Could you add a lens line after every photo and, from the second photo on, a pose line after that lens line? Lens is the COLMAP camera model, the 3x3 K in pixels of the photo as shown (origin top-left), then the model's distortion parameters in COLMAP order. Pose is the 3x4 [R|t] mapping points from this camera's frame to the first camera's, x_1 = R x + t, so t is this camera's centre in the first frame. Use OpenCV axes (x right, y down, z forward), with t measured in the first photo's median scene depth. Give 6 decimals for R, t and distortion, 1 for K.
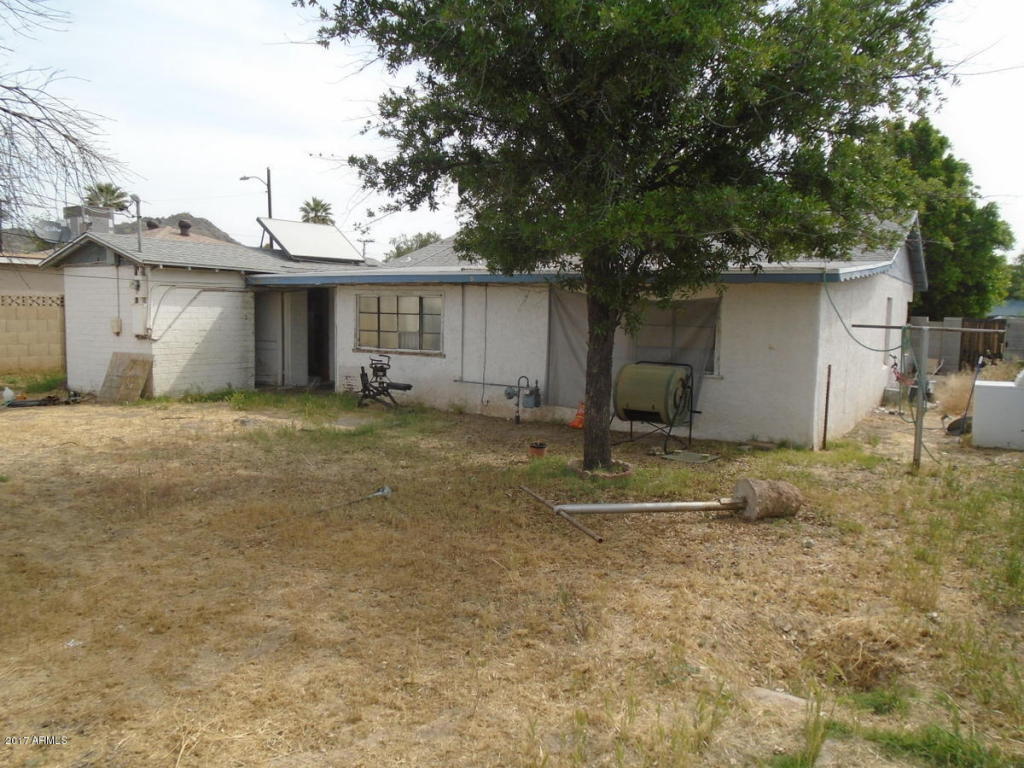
lens RADIAL K [[784.8, 0, 512.0], [0, 784.8, 384.0], [0, 0, 1]] dist [-0.001161, -0.002018]
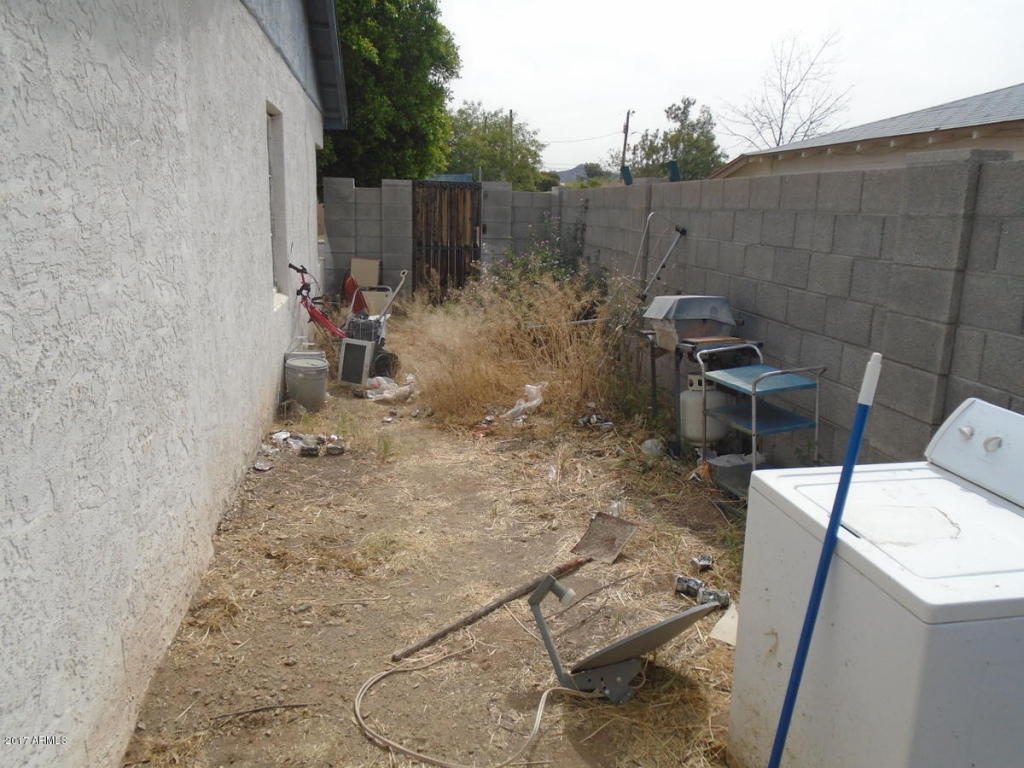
lens RADIAL K [[784.8, 0, 512.0], [0, 784.8, 384.0], [0, 0, 1]] dist [-0.001161, -0.002018]
pose [[0.759090, -0.153409, 0.632651, 0.236801], [0.059471, 0.984115, 0.167276, -0.029222], [-0.648263, -0.089353, 0.756155, 0.479189]]
